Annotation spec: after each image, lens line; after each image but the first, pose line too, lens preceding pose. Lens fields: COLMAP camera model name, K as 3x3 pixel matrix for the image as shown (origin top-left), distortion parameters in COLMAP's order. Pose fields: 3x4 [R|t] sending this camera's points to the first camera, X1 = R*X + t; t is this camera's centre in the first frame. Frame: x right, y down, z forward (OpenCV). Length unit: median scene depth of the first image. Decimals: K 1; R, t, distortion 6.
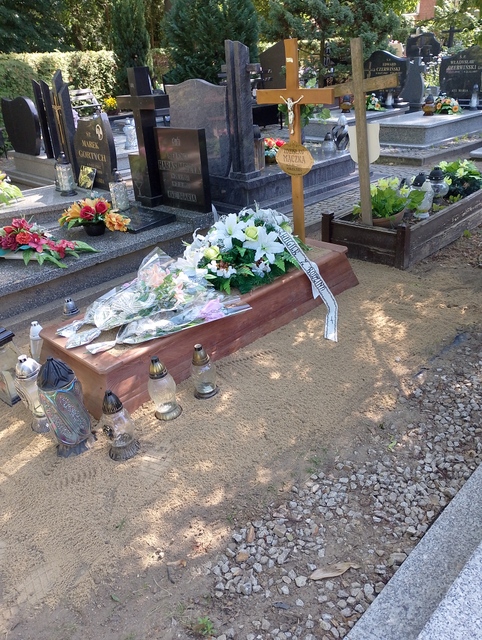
lens RADIAL K [[544.5, 0, 240.8], [0, 544.5, 319.8], [0, 0, 1]] dist [0.051659, -0.016566]
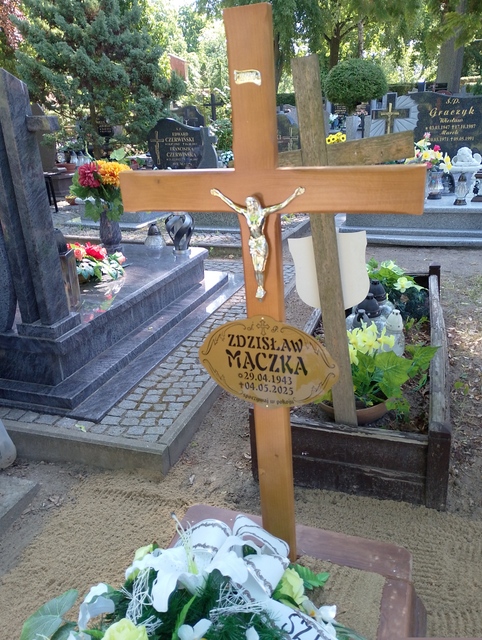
lens RADIAL K [[544.5, 0, 242.3], [0, 544.5, 320.2], [0, 0, 1]] dist [0.051659, -0.016566]
pose [[0.906512, -0.138793, 0.398714, -0.033504], [0.183347, 0.980131, -0.075672, -0.200434], [-0.380290, 0.141700, 0.913948, 0.464839]]
